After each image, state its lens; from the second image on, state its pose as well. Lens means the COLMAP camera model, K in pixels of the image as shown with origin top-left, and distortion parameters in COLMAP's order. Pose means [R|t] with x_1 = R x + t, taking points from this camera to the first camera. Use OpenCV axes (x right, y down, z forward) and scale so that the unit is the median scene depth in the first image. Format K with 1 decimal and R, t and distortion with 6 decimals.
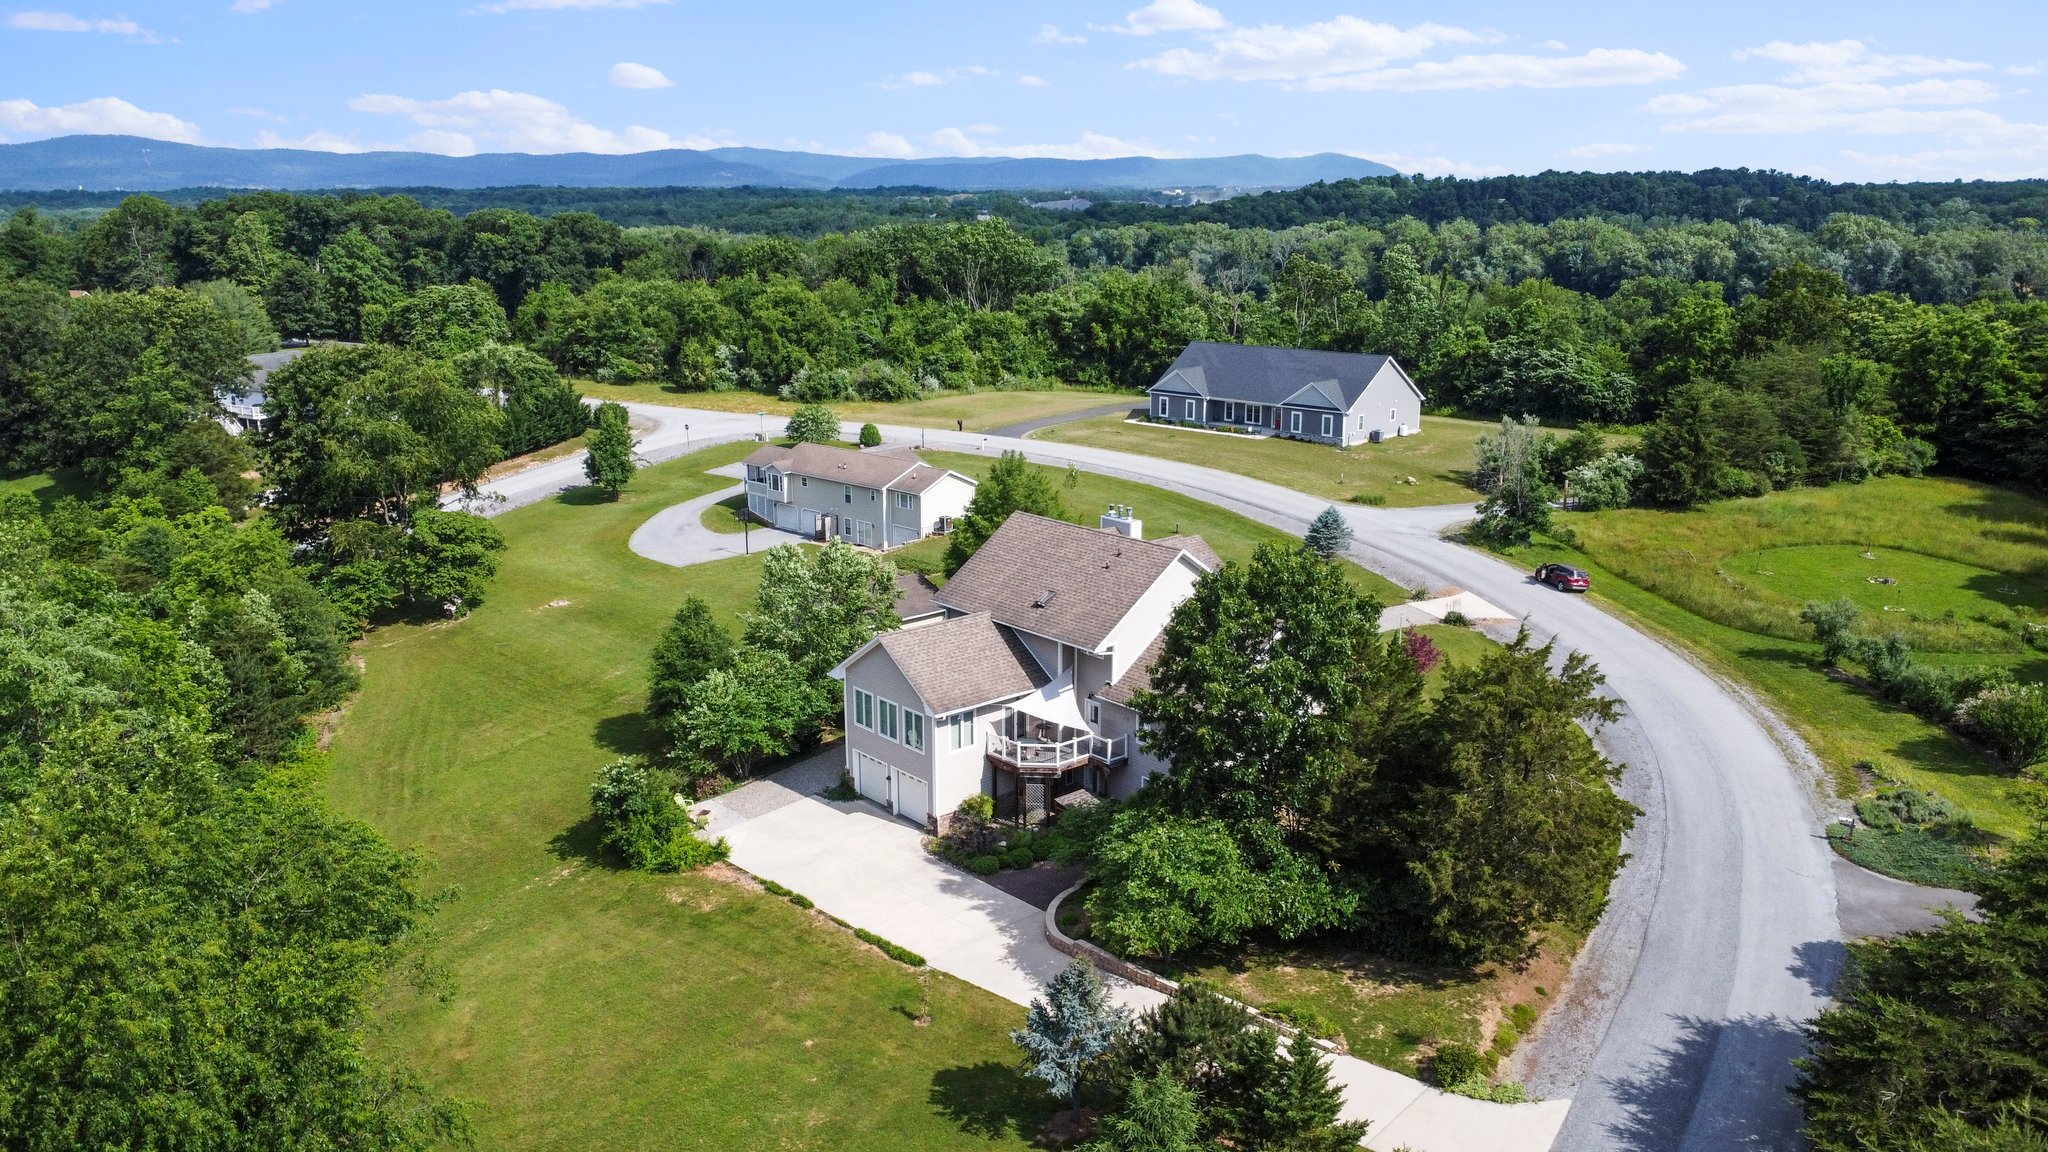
lens RADIAL K [[1541.8, 0, 1005.7], [0, 1541.8, 575.1], [0, 0, 1]] dist [0.010600, 0.002435]
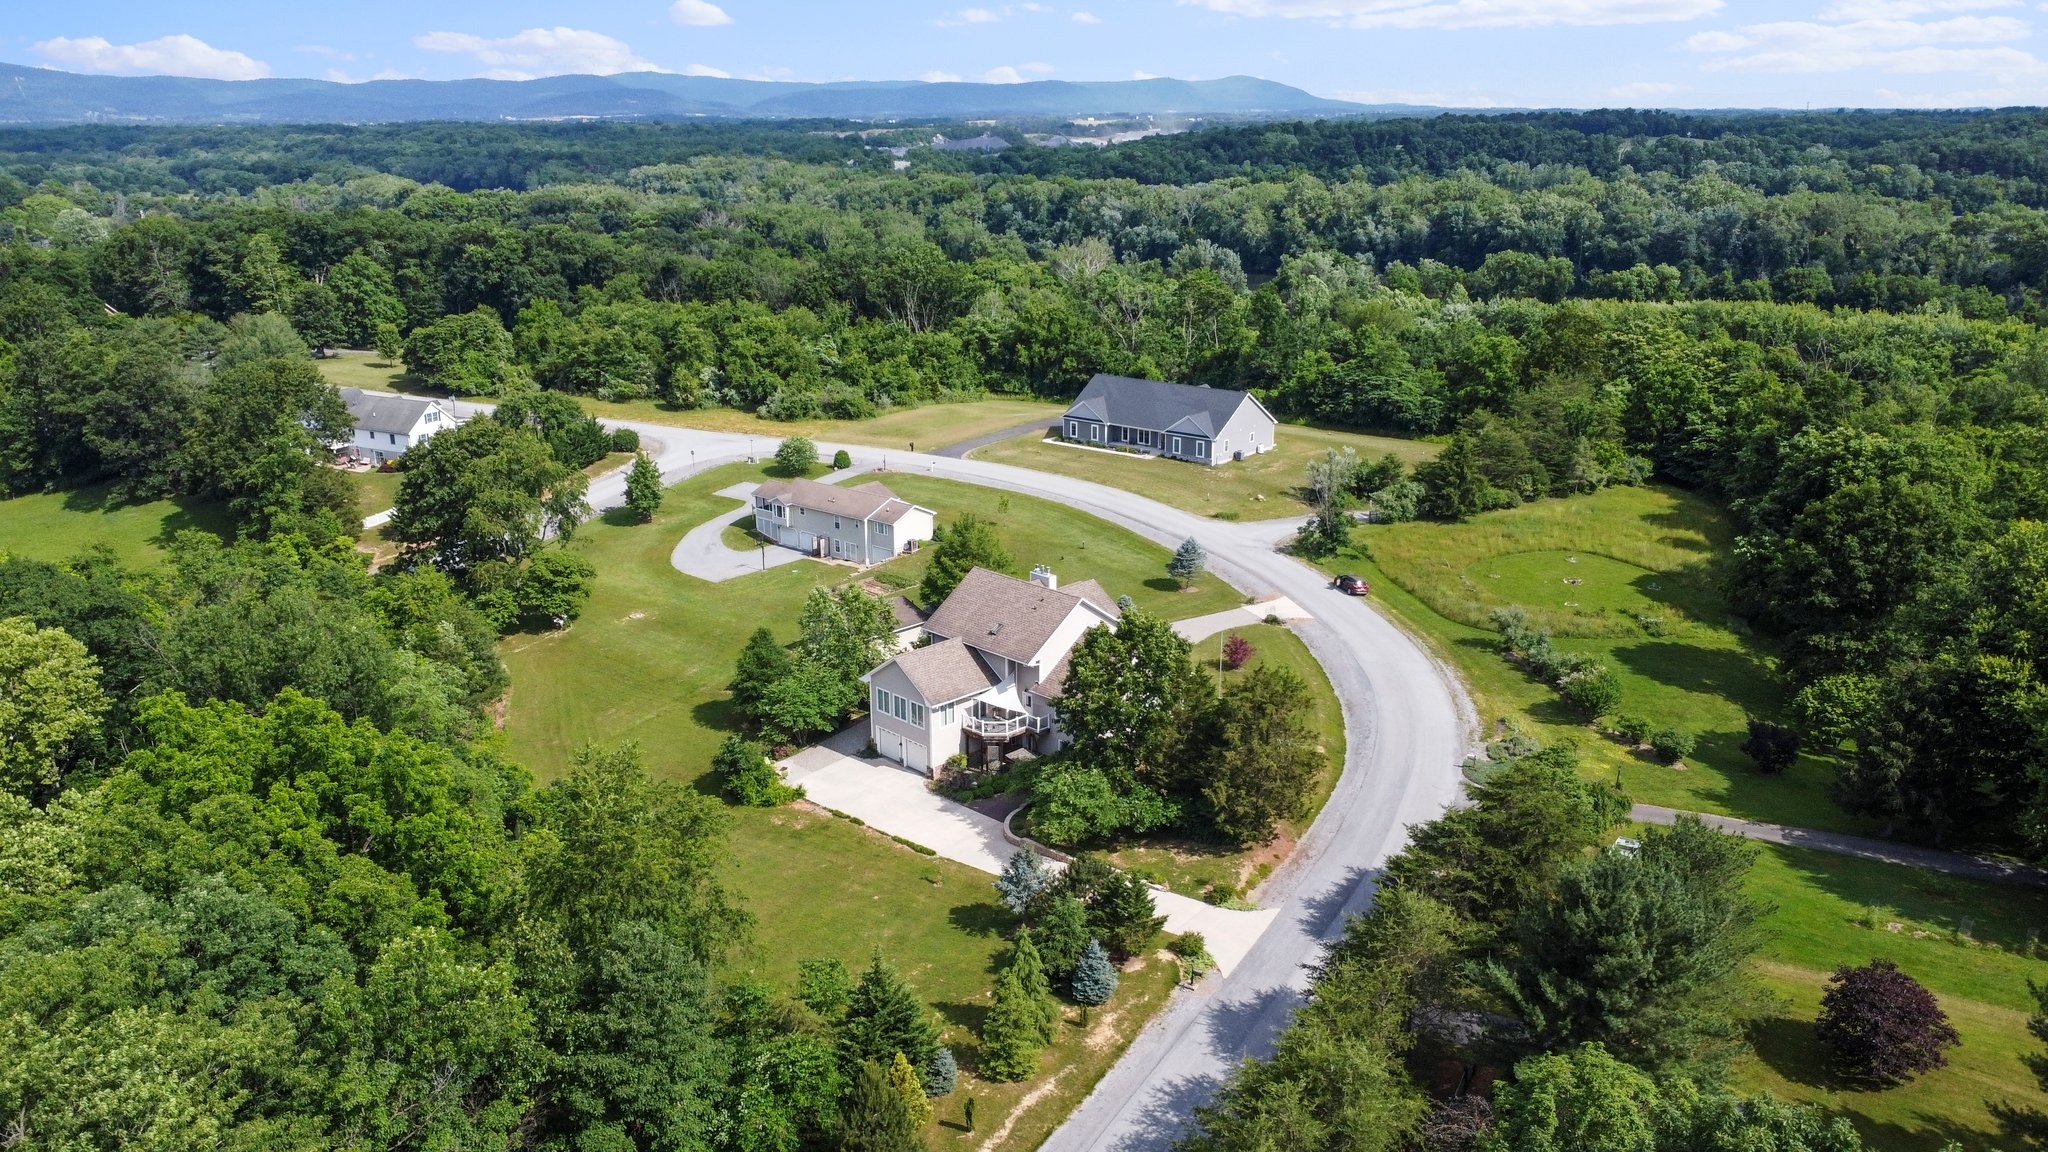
lens RADIAL K [[1541.8, 0, 1005.7], [0, 1541.8, 575.1], [0, 0, 1]] dist [0.010600, 0.002435]
pose [[0.998480, -0.020430, 0.051183, -0.024792], [0.018034, 0.998740, 0.046836, -0.063048], [-0.052075, -0.045842, 0.997590, -0.321344]]
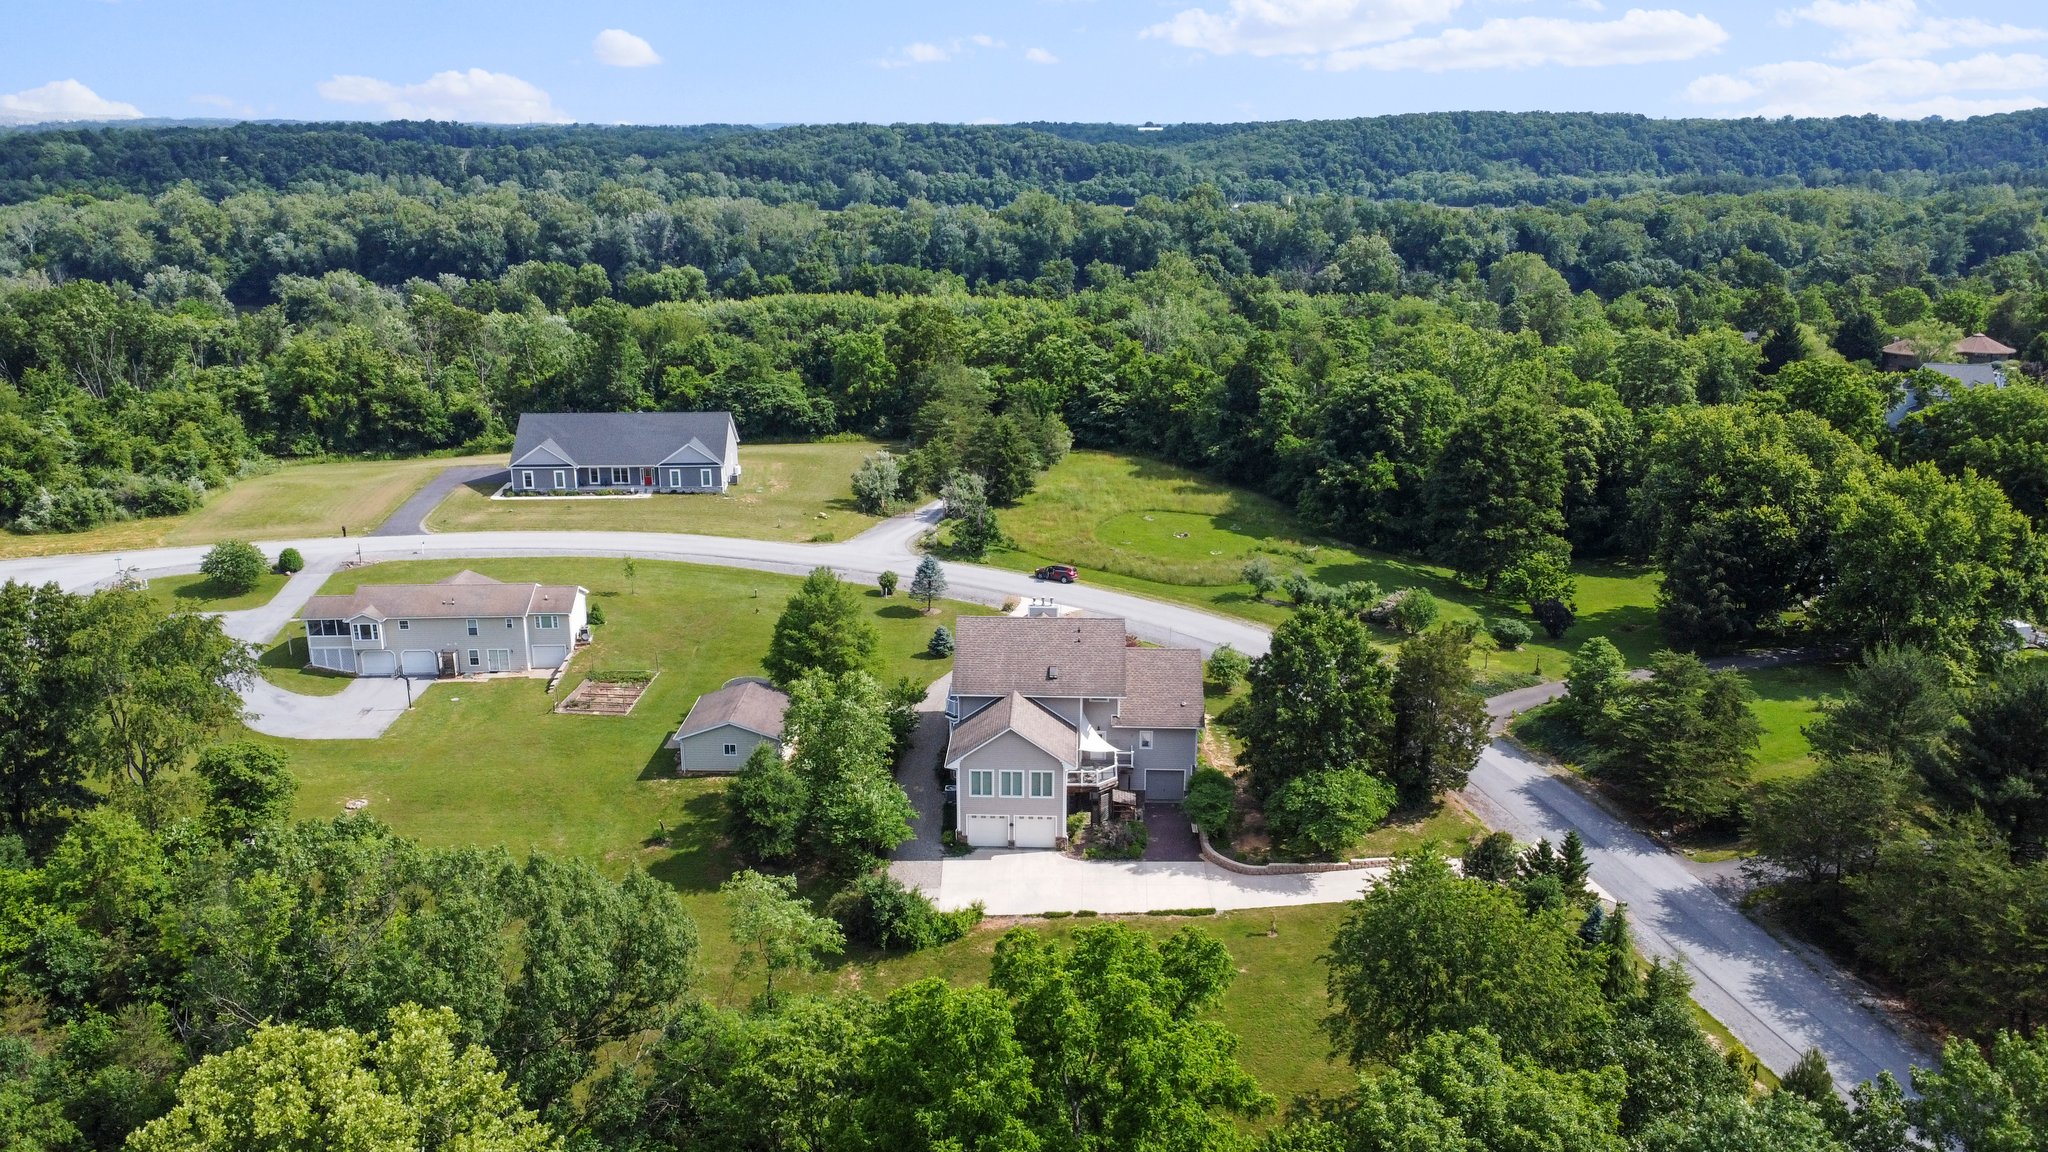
lens RADIAL K [[1541.8, 0, 1005.7], [0, 1541.8, 575.1], [0, 0, 1]] dist [0.010600, 0.002435]
pose [[0.683440, -0.202720, 0.701294, -0.551150], [0.173754, 0.978233, 0.113442, -0.135437], [-0.709027, 0.044322, 0.703788, 0.006257]]
